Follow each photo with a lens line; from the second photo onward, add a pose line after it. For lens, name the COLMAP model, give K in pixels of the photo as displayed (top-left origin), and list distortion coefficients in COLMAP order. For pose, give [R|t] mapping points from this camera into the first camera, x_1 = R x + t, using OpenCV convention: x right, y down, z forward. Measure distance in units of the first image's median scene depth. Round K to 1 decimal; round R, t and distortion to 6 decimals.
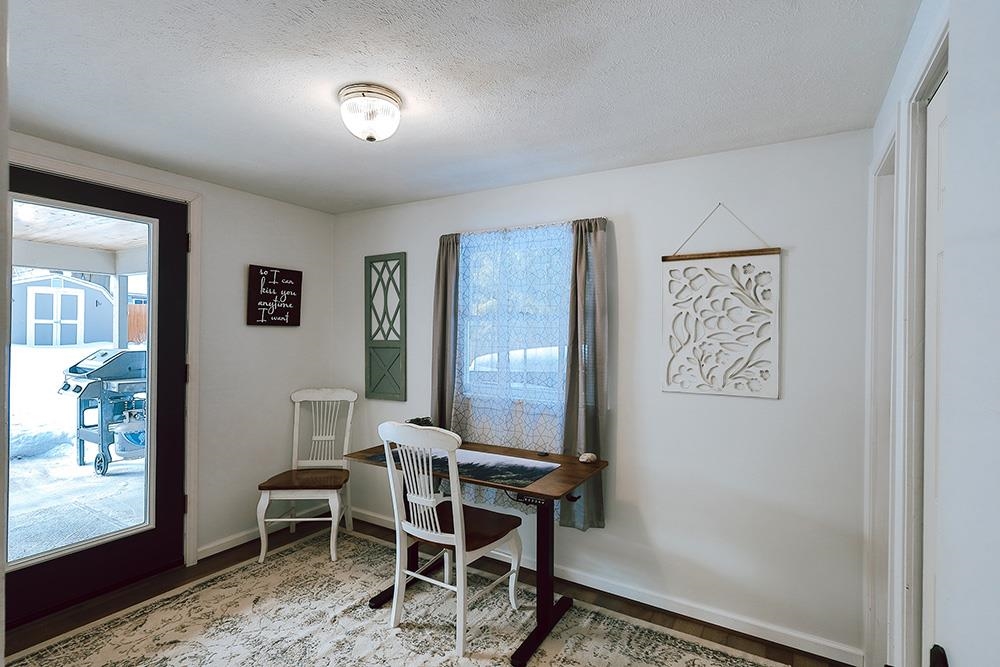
lens RADIAL K [[490.7, 0, 499.1], [0, 490.7, 331.6], [0, 0, 1]] dist [-0.001597, 0.001985]
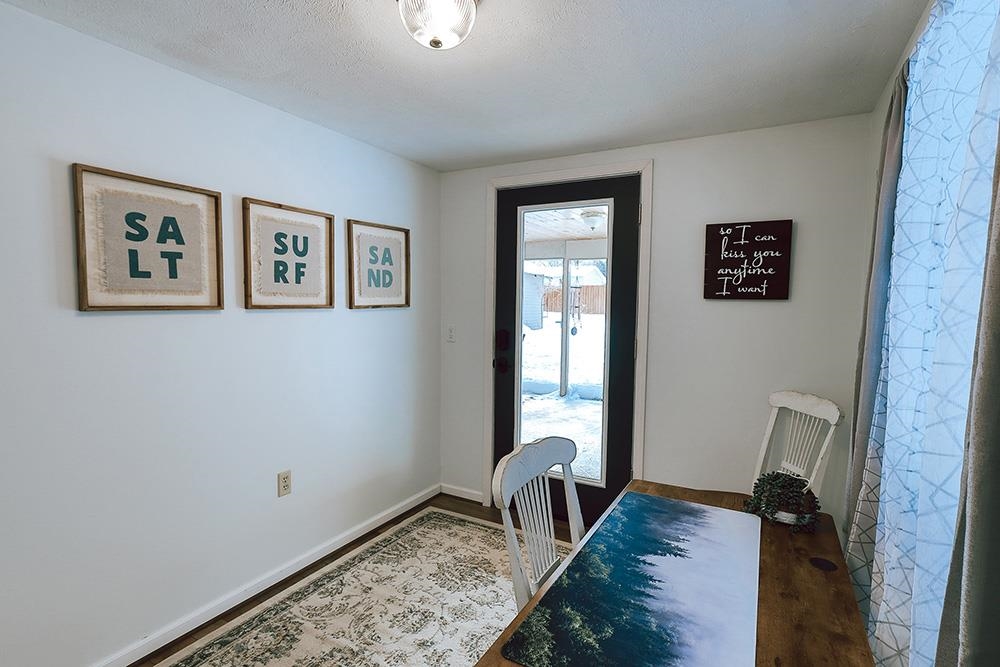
lens RADIAL K [[490.7, 0, 501.4], [0, 490.7, 328.3], [0, 0, 1]] dist [-0.001597, 0.001985]
pose [[0.038078, 0.046837, -0.998176, 0.295417], [-0.012968, 0.998840, 0.046374, 0.002569], [0.999191, 0.011178, 0.038641, 0.609479]]
